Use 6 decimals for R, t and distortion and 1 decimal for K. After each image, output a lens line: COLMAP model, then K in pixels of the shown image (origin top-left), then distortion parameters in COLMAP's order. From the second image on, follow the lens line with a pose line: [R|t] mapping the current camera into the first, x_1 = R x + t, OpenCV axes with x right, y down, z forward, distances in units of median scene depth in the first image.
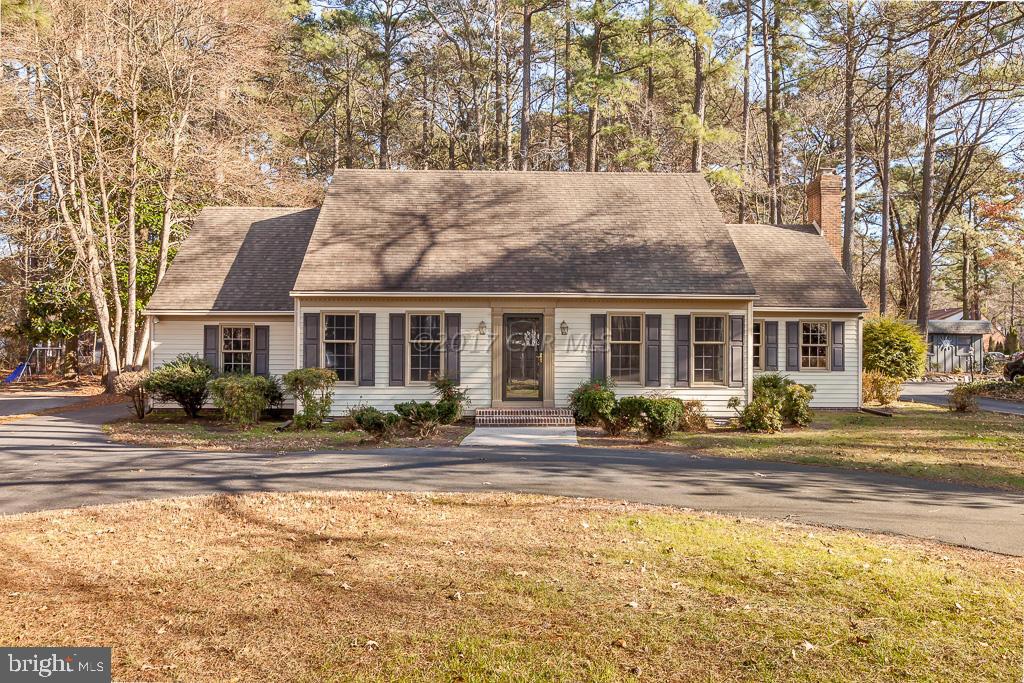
lens RADIAL K [[787.7, 0, 512.0], [0, 787.7, 341.5], [0, 0, 1]] dist [0.002960, 0.002949]
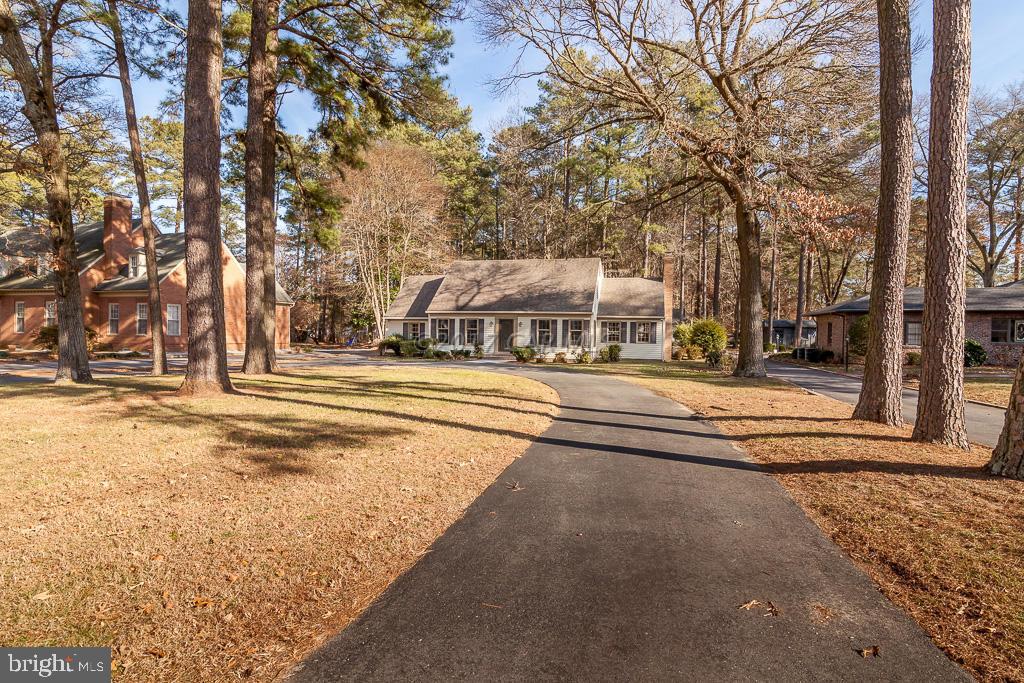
lens RADIAL K [[533.5, 0, 512.0], [0, 533.5, 341.5], [0, 0, 1]] dist [0.000032, -0.000009]
pose [[0.958555, 0.014371, -0.284545, 0.547514], [-0.008661, 0.999735, 0.021315, 0.002680], [0.284776, -0.017967, 0.958426, -0.739185]]
